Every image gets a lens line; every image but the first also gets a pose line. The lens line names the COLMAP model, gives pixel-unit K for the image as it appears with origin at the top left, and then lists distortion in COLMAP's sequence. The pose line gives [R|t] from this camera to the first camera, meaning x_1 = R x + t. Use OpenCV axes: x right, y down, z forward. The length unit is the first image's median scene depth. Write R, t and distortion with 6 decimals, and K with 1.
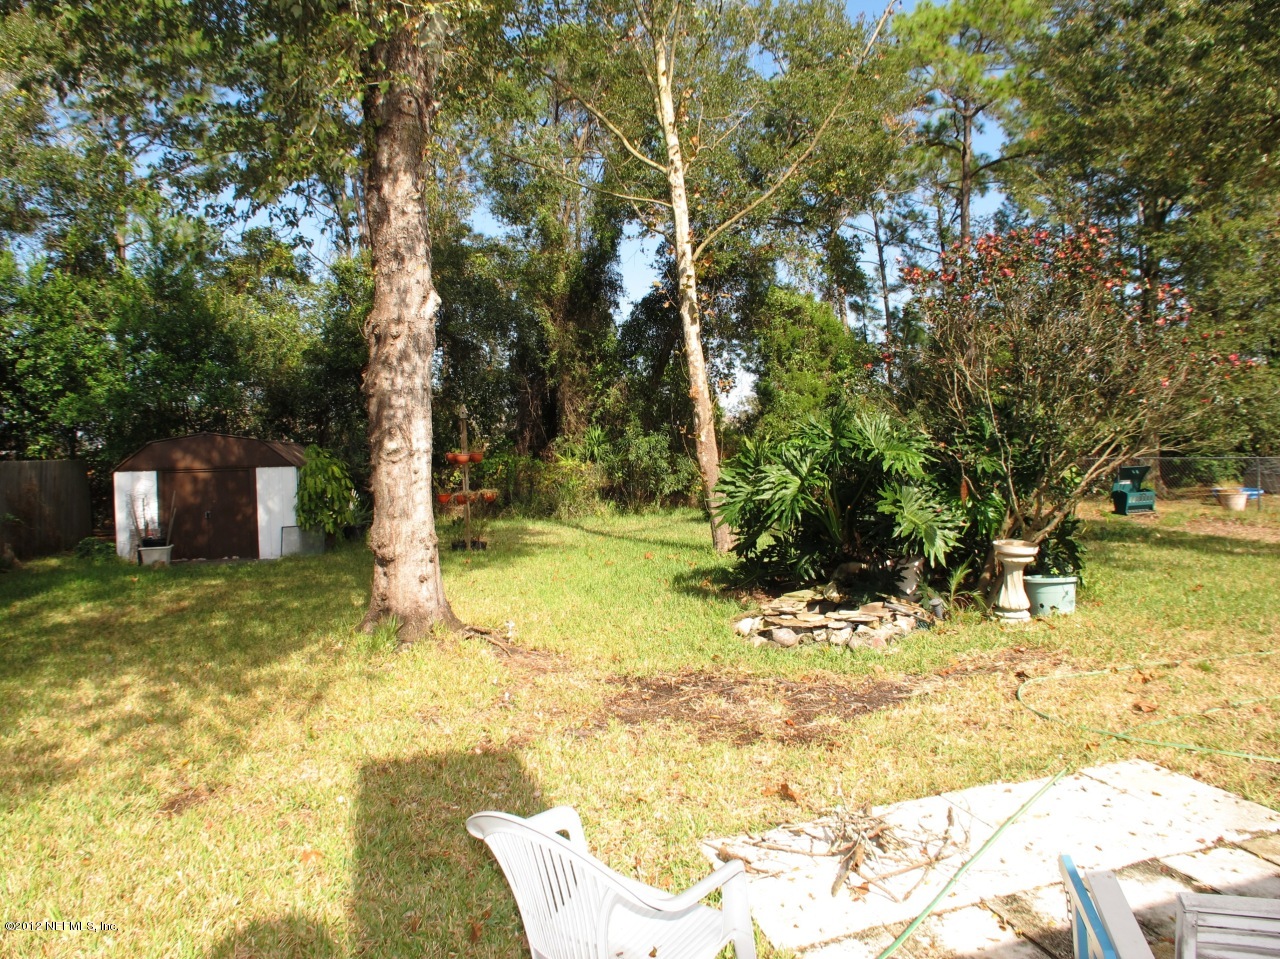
lens RADIAL K [[843.1, 0, 638.8], [0, 843.1, 453.3], [0, 0, 1]] dist [-0.134147, 0.085665]
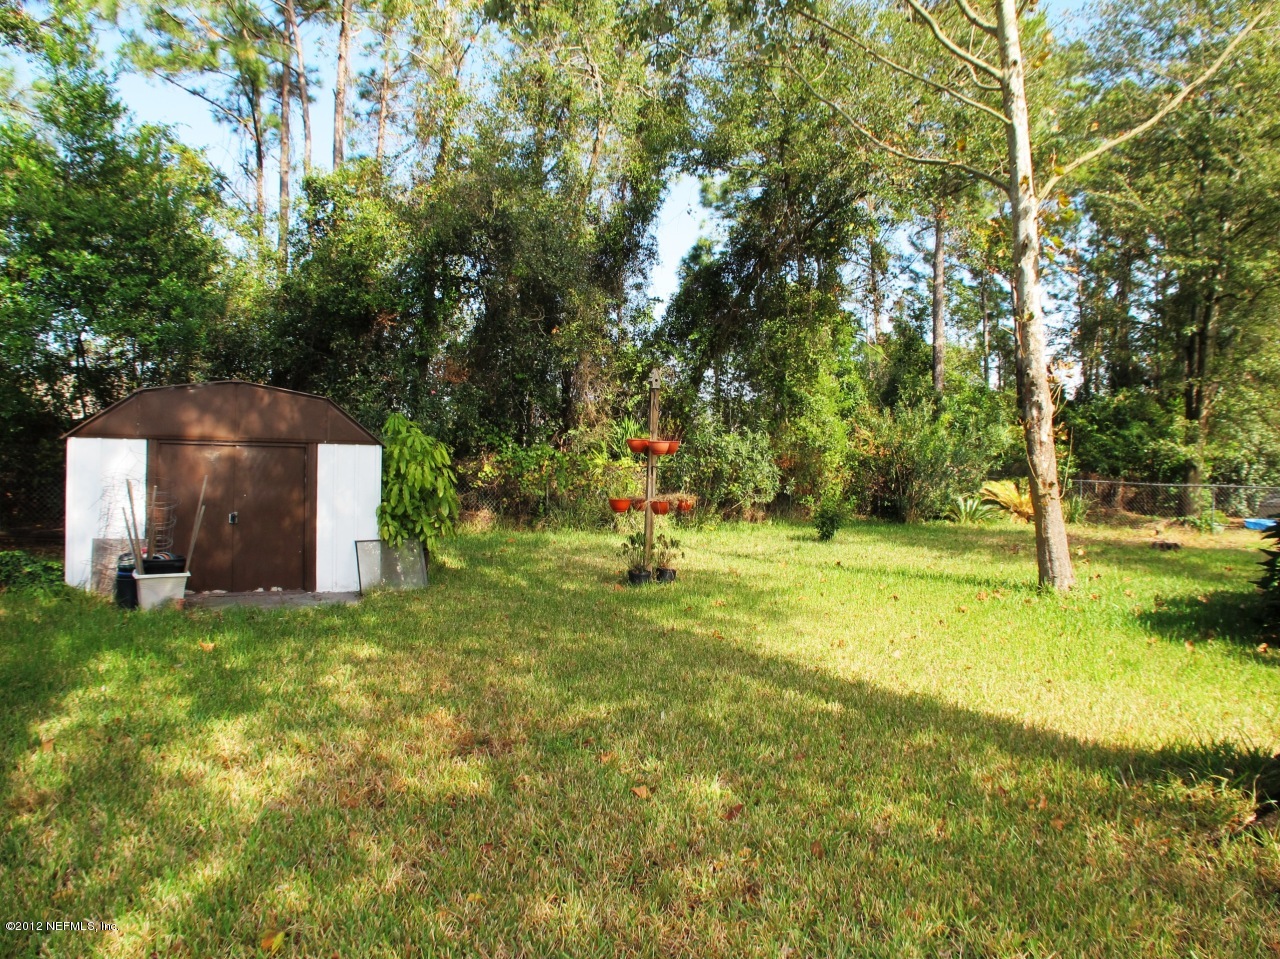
lens RADIAL K [[843.1, 0, 638.8], [0, 843.1, 453.3], [0, 0, 1]] dist [-0.134147, 0.085665]
pose [[0.966288, 0.052958, 0.251960, -0.394277], [-0.050726, 0.998595, -0.015350, 0.022169], [-0.252419, 0.002052, 0.967616, 0.346967]]
